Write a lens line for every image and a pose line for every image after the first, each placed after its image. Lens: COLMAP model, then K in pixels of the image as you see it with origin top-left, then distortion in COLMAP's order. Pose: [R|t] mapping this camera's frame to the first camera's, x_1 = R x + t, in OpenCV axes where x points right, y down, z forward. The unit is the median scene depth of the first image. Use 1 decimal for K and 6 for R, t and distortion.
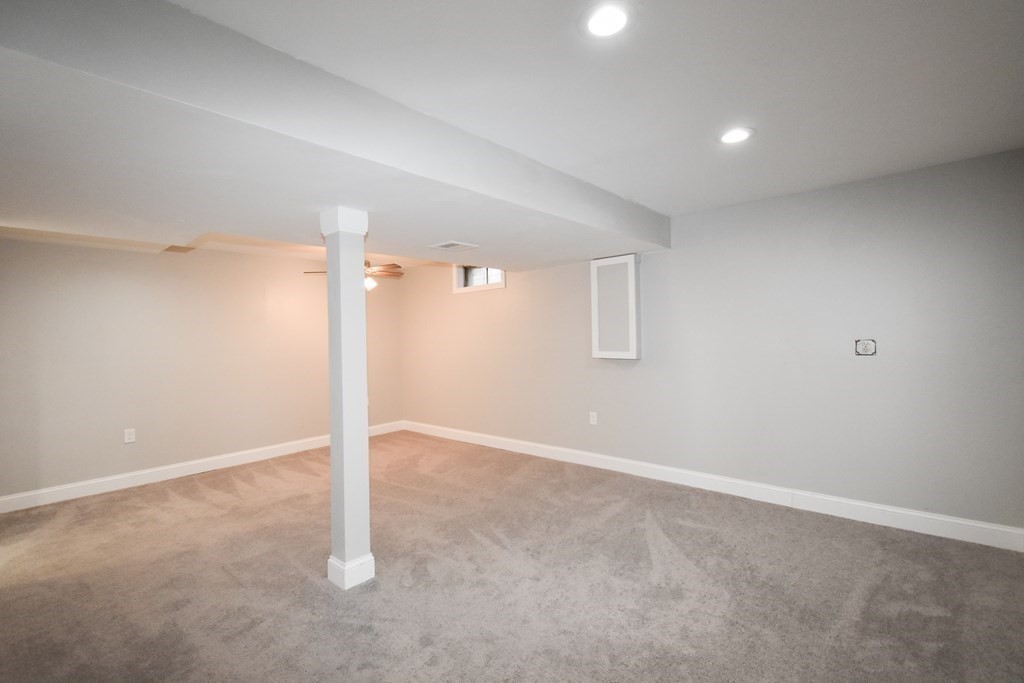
lens RADIAL K [[449.0, 0, 516.2], [0, 449.0, 337.9], [0, 0, 1]] dist [0.002684, -0.000018]
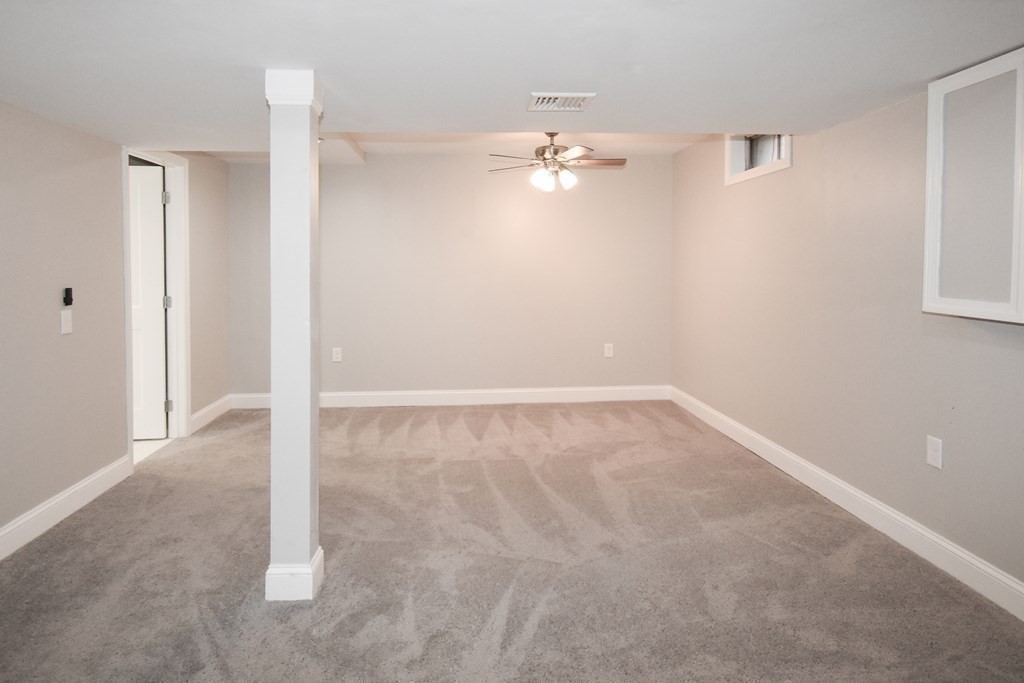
lens RADIAL K [[597.2, 0, 510.5], [0, 597.2, 321.4], [0, 0, 1]] dist [0.009106, 0.001914]
pose [[0.705451, 0.094007, -0.702497, 0.322463], [-0.018514, 0.993271, 0.114327, -0.012849], [0.708517, -0.067646, 0.702444, 0.354376]]
